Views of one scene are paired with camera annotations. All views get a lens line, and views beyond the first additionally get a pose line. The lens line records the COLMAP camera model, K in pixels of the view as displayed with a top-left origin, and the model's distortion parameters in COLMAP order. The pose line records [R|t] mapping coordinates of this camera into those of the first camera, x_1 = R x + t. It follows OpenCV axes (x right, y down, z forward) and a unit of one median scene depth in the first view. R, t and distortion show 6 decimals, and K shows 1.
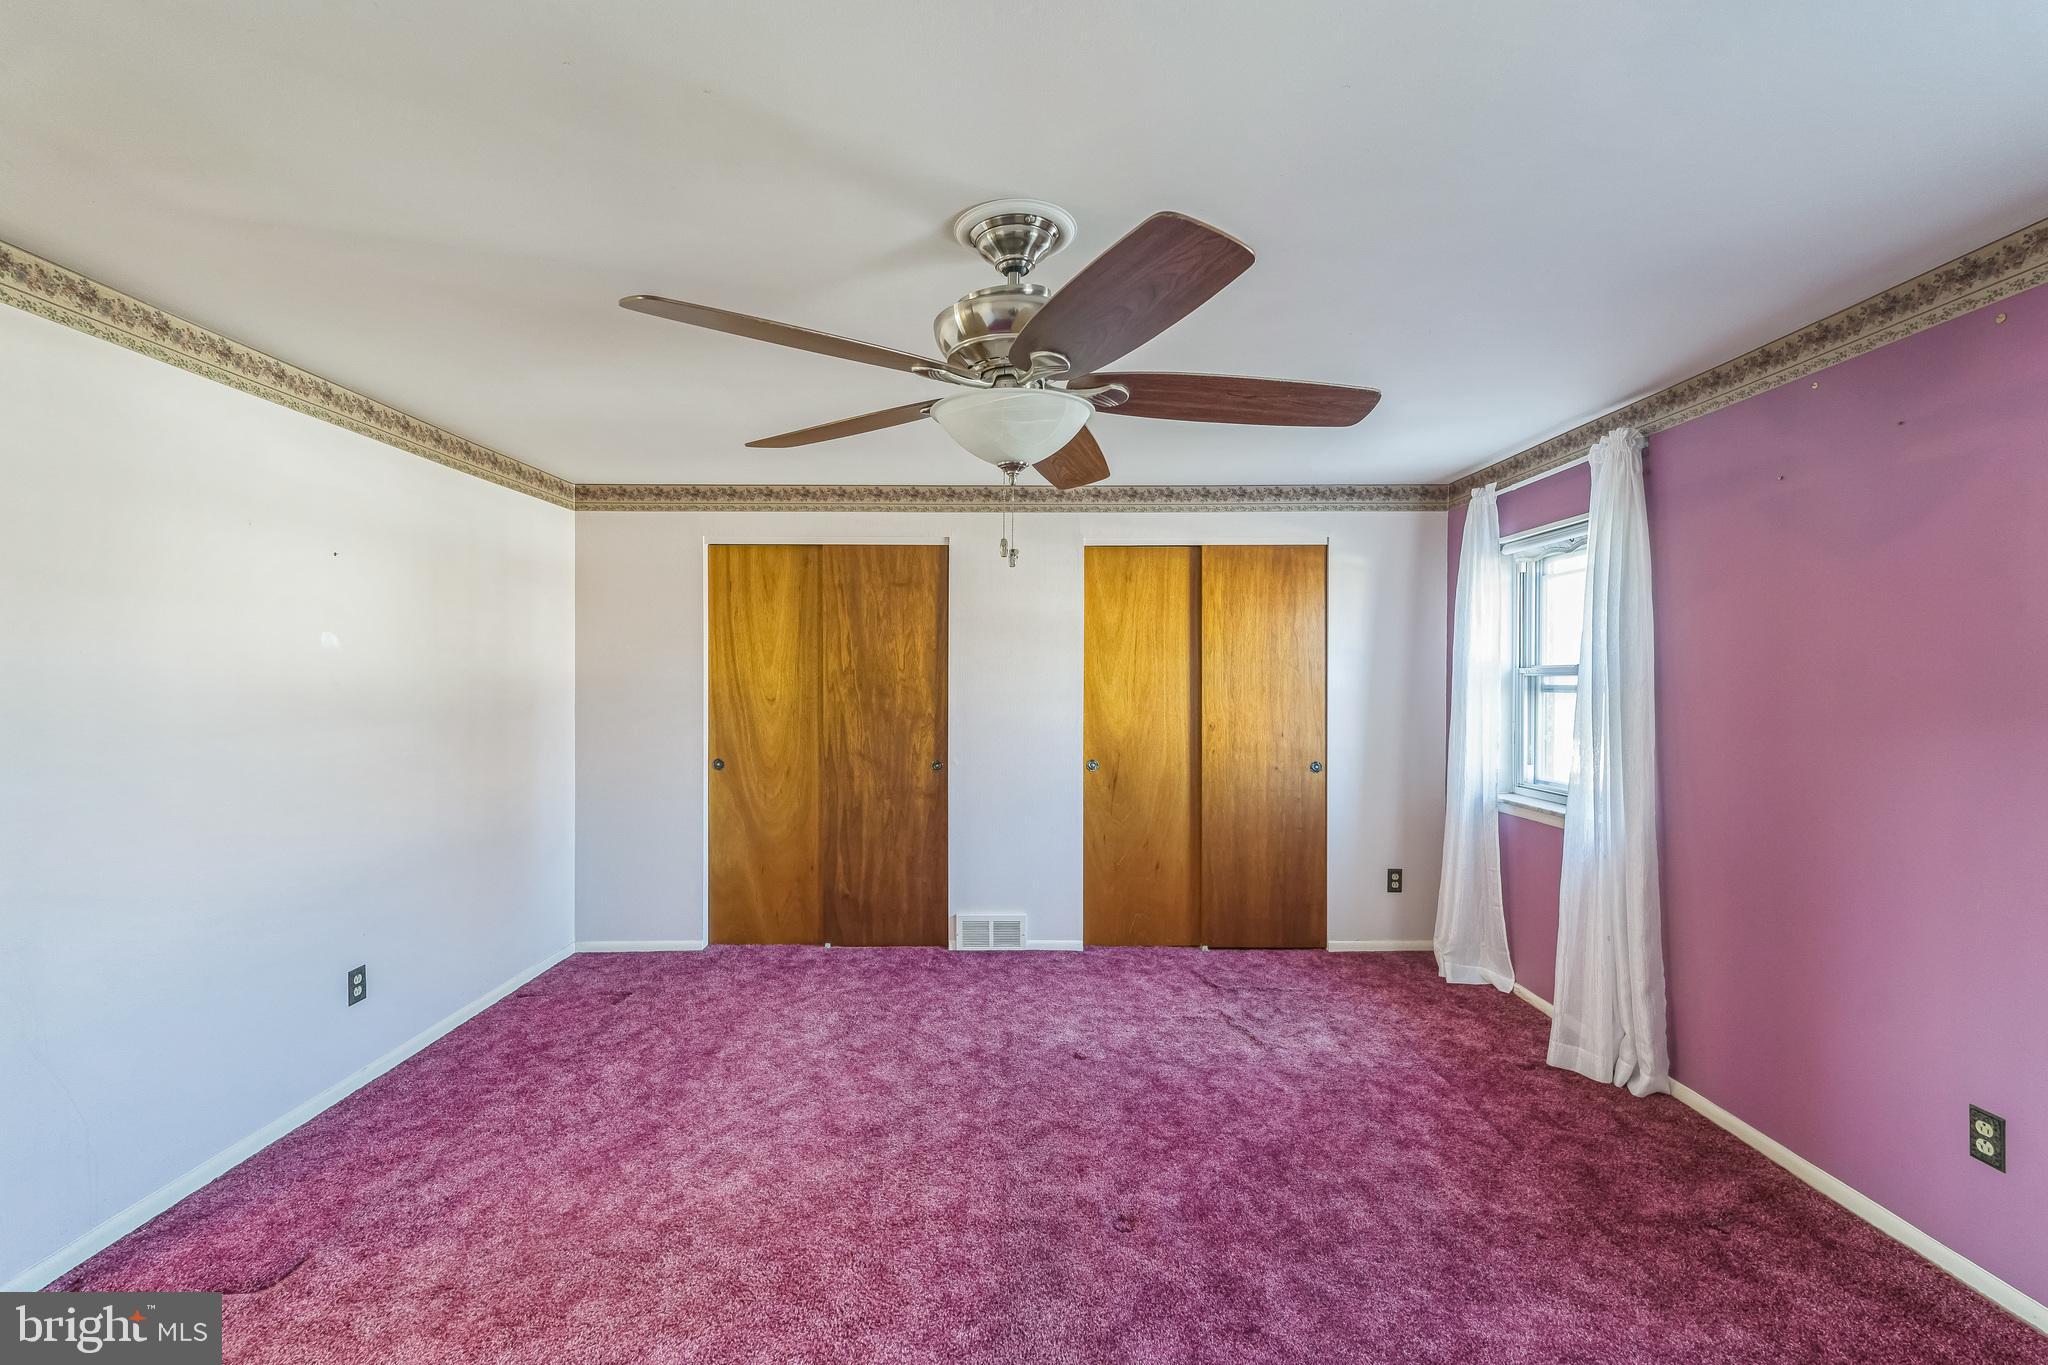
lens RADIAL K [[894.9, 0, 1024.3], [0, 894.9, 680.1], [0, 0, 1]] dist [0.012128, 0.000999]
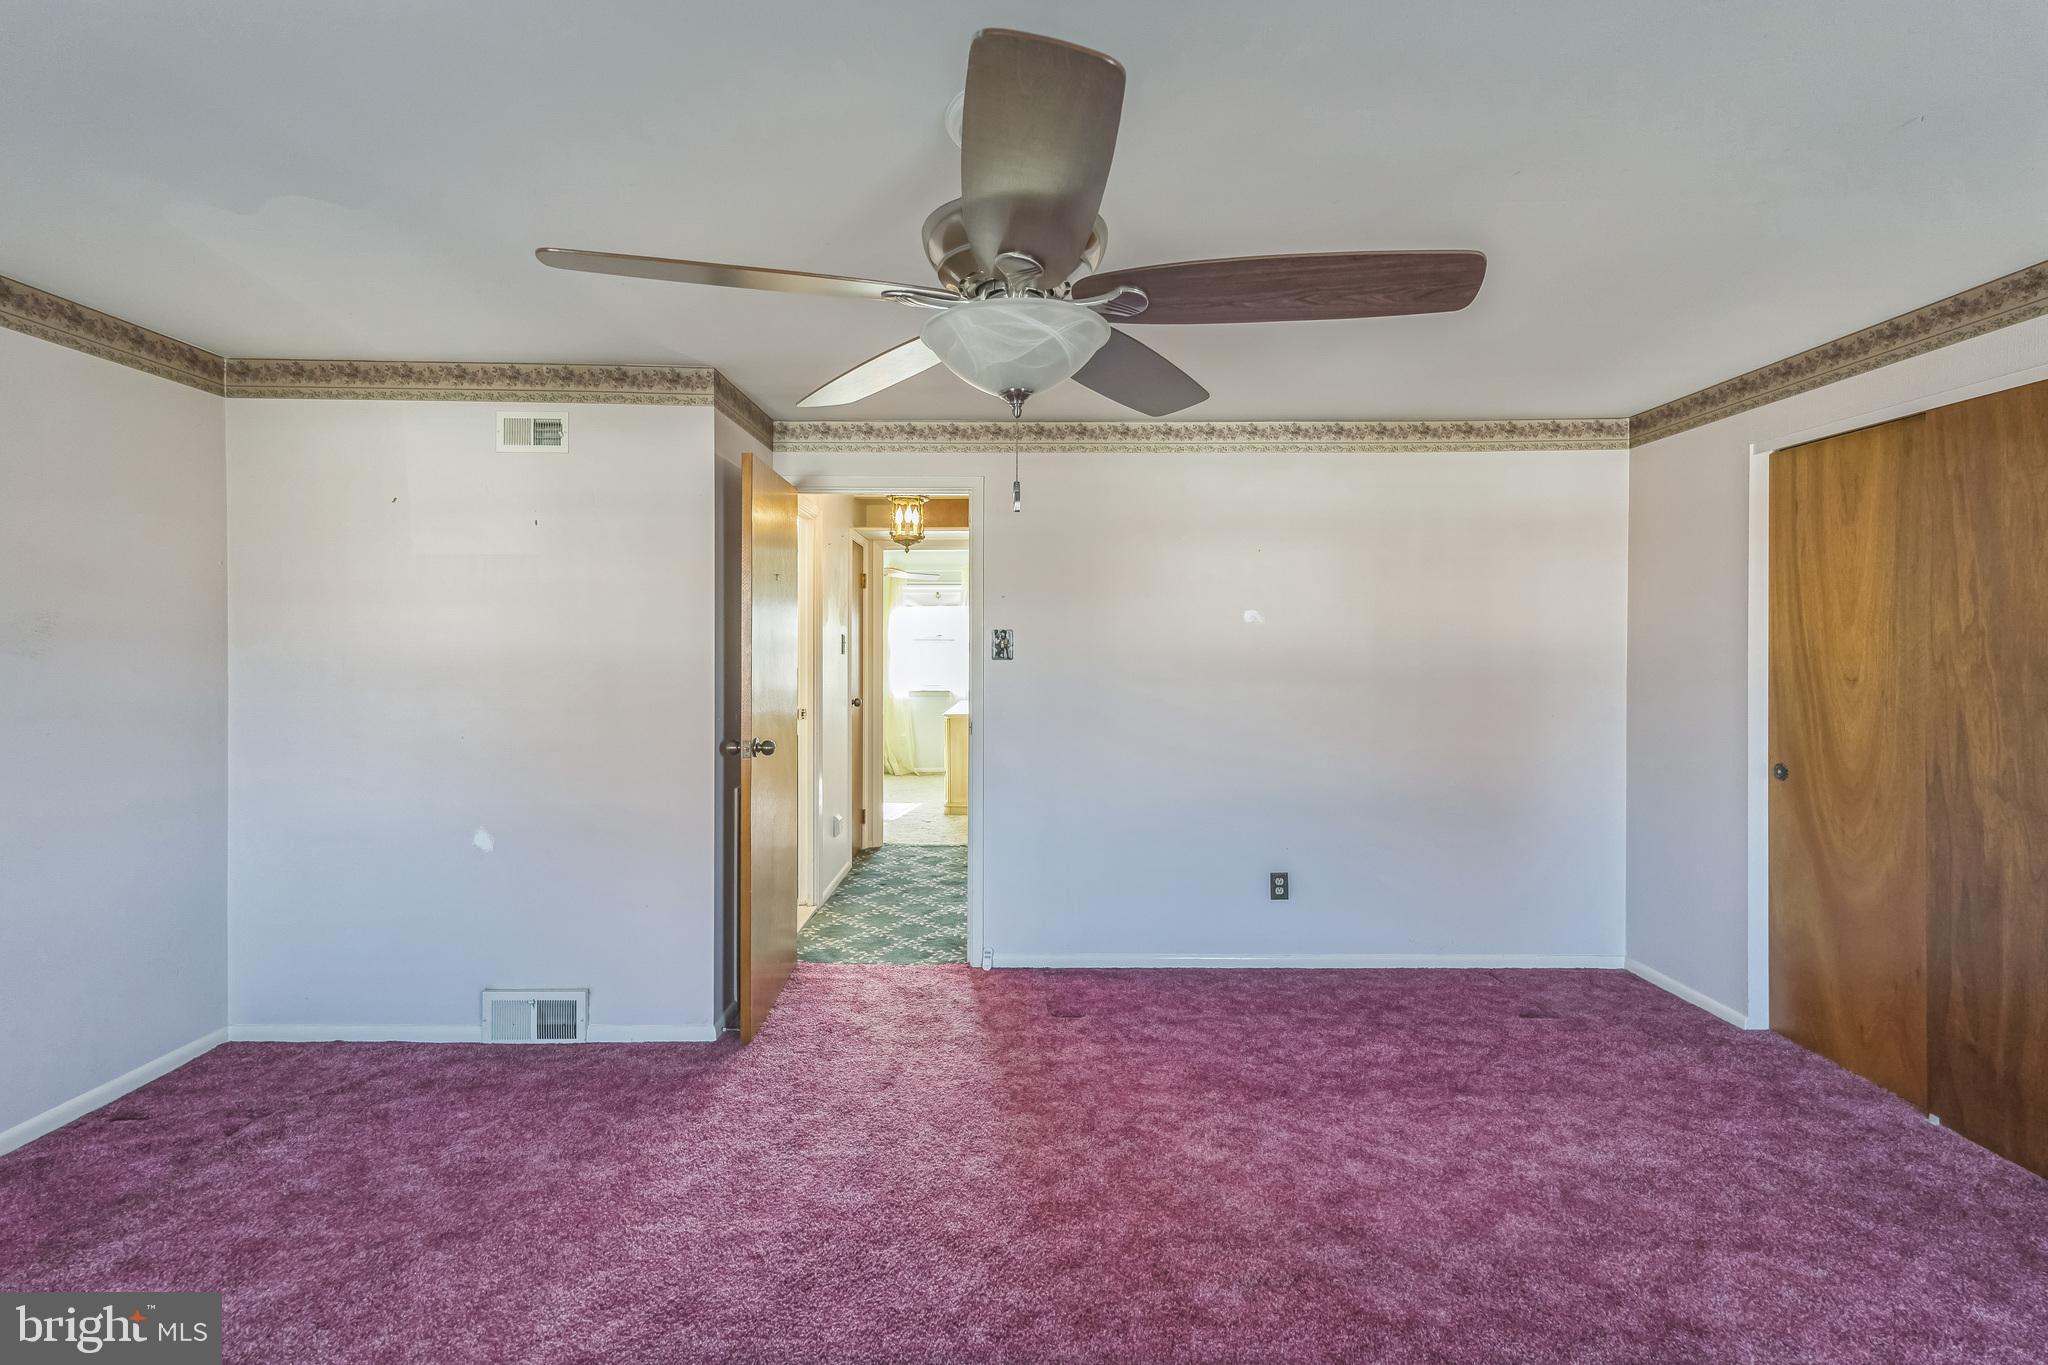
lens RADIAL K [[894.9, 0, 1005.3], [0, 894.9, 651.1], [0, 0, 1]] dist [0.012128, 0.000999]
pose [[-0.006592, 0.003142, -0.999973, 0.374316], [-0.004497, 0.999985, 0.003172, 0.002626], [0.999968, 0.004517, -0.006578, 0.439328]]
